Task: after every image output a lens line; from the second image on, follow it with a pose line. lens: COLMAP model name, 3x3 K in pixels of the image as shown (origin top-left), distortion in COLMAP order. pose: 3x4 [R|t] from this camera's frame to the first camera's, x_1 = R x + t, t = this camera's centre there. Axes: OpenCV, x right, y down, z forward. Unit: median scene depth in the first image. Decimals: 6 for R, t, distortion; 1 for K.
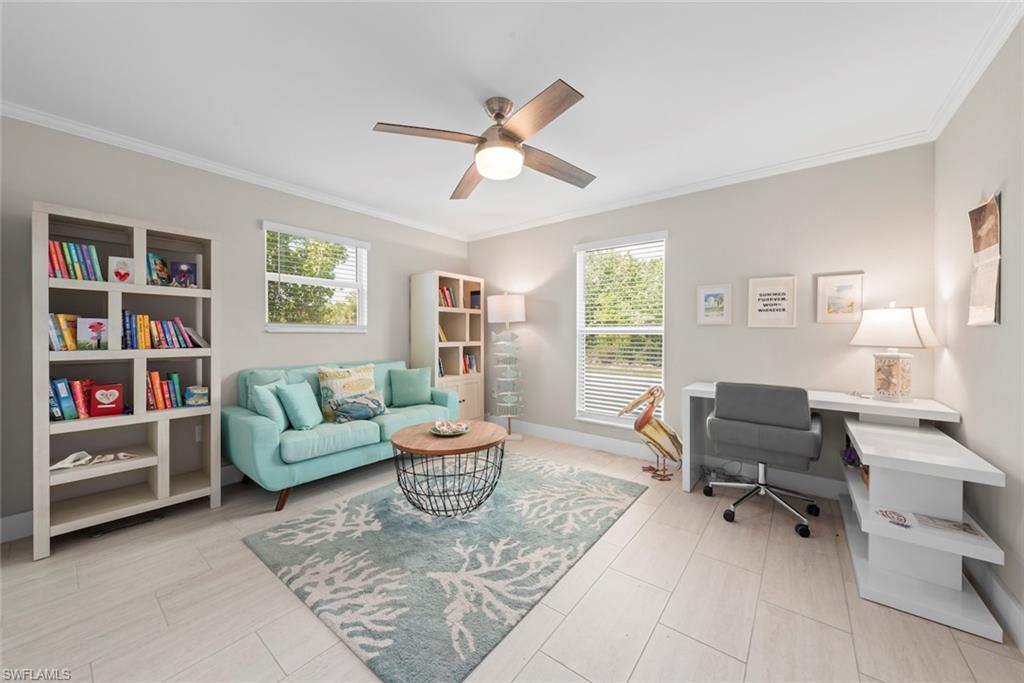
lens RADIAL K [[372.5, 0, 517.3], [0, 372.5, 327.1], [0, 0, 1]] dist [-0.000919, -0.000057]
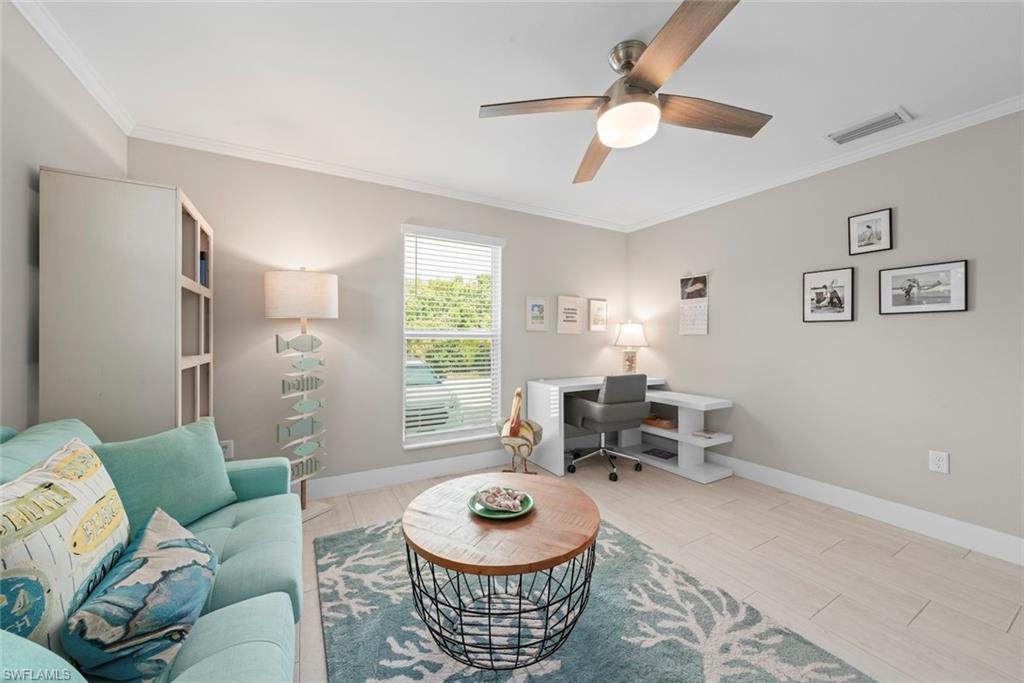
lens RADIAL K [[372.5, 0, 517.3], [0, 372.5, 327.1], [0, 0, 1]] dist [-0.000919, -0.000057]
pose [[0.379527, 0.026793, 0.924793, -0.735753], [-0.017113, 0.999613, -0.021937, 0.011379], [-0.925022, -0.007501, 0.379838, 0.765559]]
